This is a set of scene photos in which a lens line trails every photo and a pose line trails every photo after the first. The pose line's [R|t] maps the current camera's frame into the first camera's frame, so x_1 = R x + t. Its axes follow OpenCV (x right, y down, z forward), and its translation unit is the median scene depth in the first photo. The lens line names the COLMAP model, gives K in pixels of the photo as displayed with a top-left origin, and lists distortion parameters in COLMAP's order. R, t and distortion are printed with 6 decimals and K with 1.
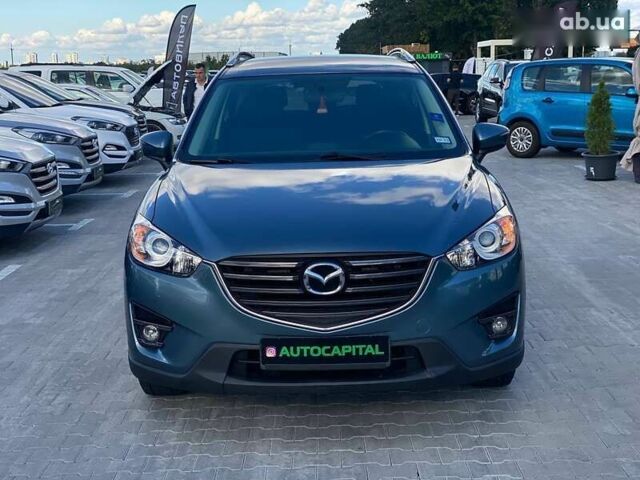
lens RADIAL K [[984.8, 0, 320.0], [0, 984.8, 240.0], [0, 0, 1]] dist [0.071734, 0.053085]
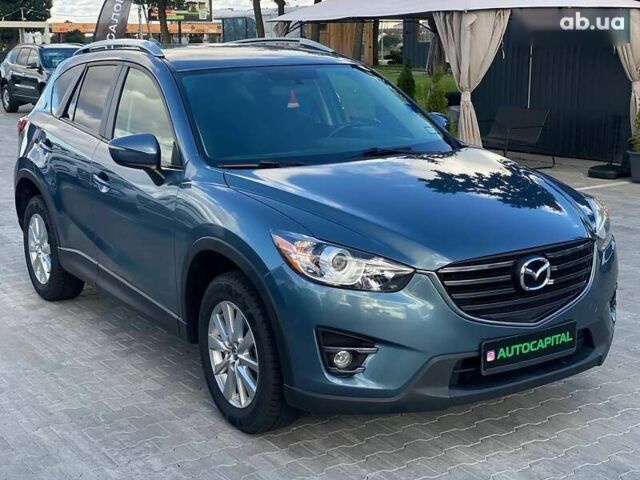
lens RADIAL K [[984.8, 0, 320.0], [0, 984.8, 240.0], [0, 0, 1]] dist [0.071734, 0.053085]
pose [[0.832364, -0.103500, 0.544480, -0.707572], [0.094584, 0.994524, 0.044455, -0.059031], [-0.546099, 0.014497, 0.837595, 0.276321]]
